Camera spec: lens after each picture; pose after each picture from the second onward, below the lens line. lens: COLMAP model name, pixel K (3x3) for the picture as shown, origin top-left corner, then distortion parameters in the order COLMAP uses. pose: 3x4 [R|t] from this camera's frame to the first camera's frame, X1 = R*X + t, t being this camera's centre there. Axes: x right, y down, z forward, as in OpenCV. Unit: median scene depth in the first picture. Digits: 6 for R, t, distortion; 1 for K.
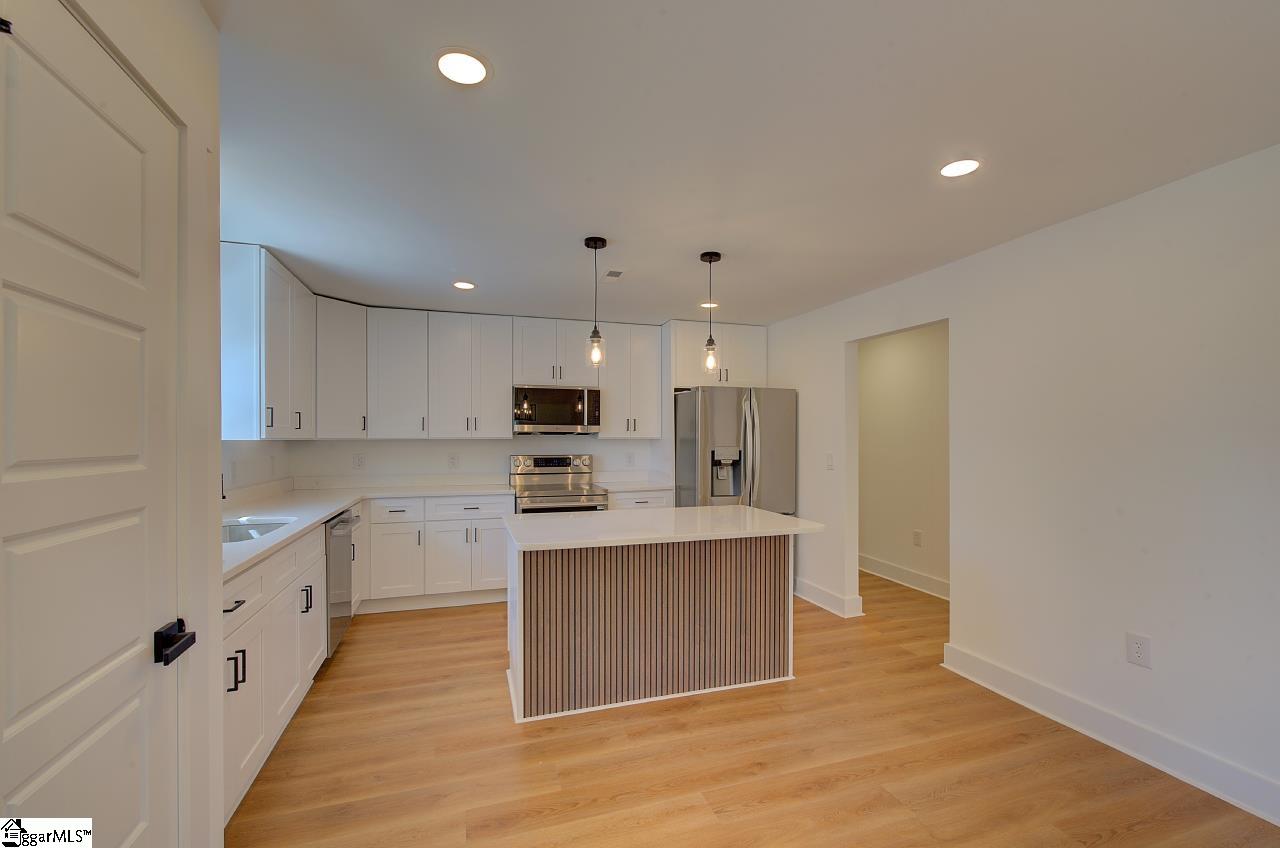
lens RADIAL K [[554.7, 0, 647.2], [0, 554.7, 434.9], [0, 0, 1]] dist [-0.000468, 0.000895]
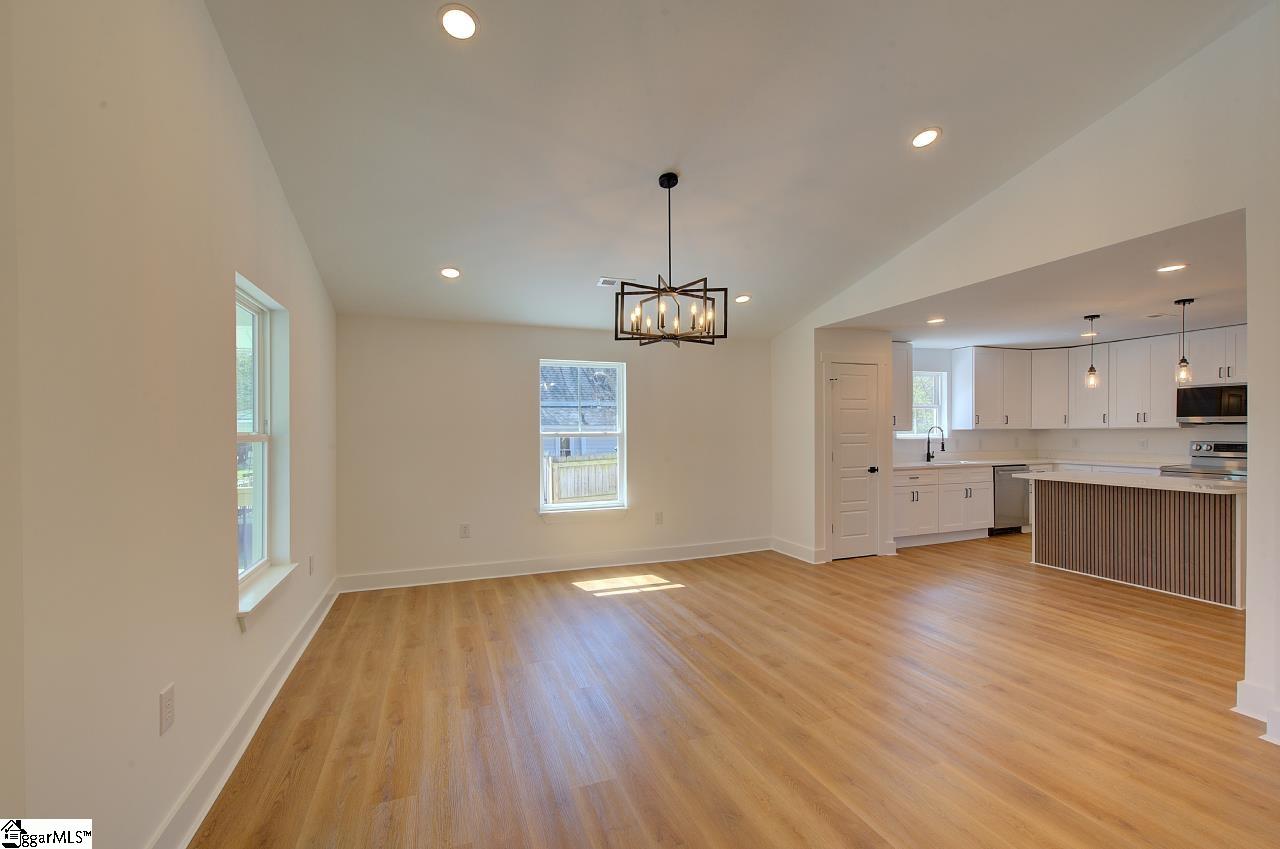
lens RADIAL K [[554.7, 0, 638.0], [0, 554.7, 427.4], [0, 0, 1]] dist [-0.000468, 0.000895]
pose [[0.045075, -0.005177, -0.998970, 1.050614], [0.010380, 0.999935, -0.004713, -0.001569], [0.998930, -0.010156, 0.045126, -0.341044]]
